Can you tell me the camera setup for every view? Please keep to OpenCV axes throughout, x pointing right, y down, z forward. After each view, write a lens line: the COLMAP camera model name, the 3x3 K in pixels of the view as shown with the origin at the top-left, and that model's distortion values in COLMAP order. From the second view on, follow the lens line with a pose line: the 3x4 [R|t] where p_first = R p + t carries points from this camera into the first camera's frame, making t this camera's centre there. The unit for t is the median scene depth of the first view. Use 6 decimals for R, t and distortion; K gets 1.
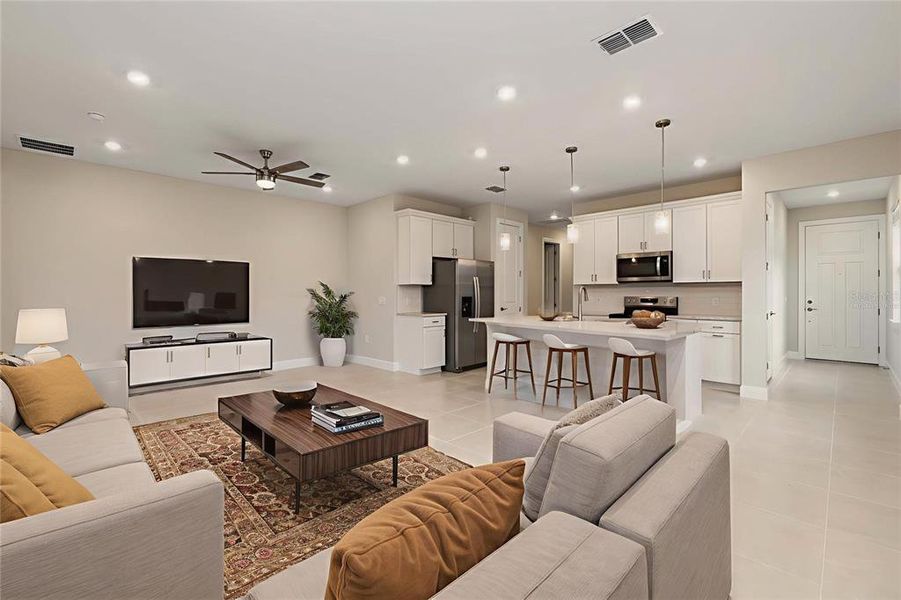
lens RADIAL K [[390.7, 0, 453.6], [0, 390.7, 293.1], [0, 0, 1]] dist [-0.000501, 0.000762]
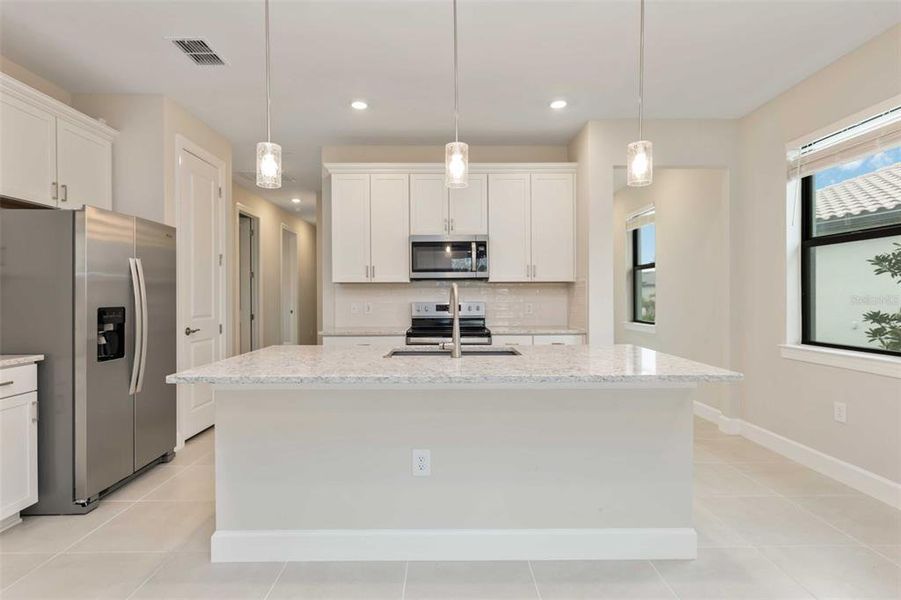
lens RADIAL K [[452.8, 0, 449.4], [0, 452.8, 299.5], [0, 0, 1]] dist [0.005211, -0.000031]
pose [[0.698733, -0.006129, 0.715356, -0.054604], [0.002027, 0.999976, 0.006587, -0.000765], [-0.715380, -0.003152, 0.698729, 0.449581]]
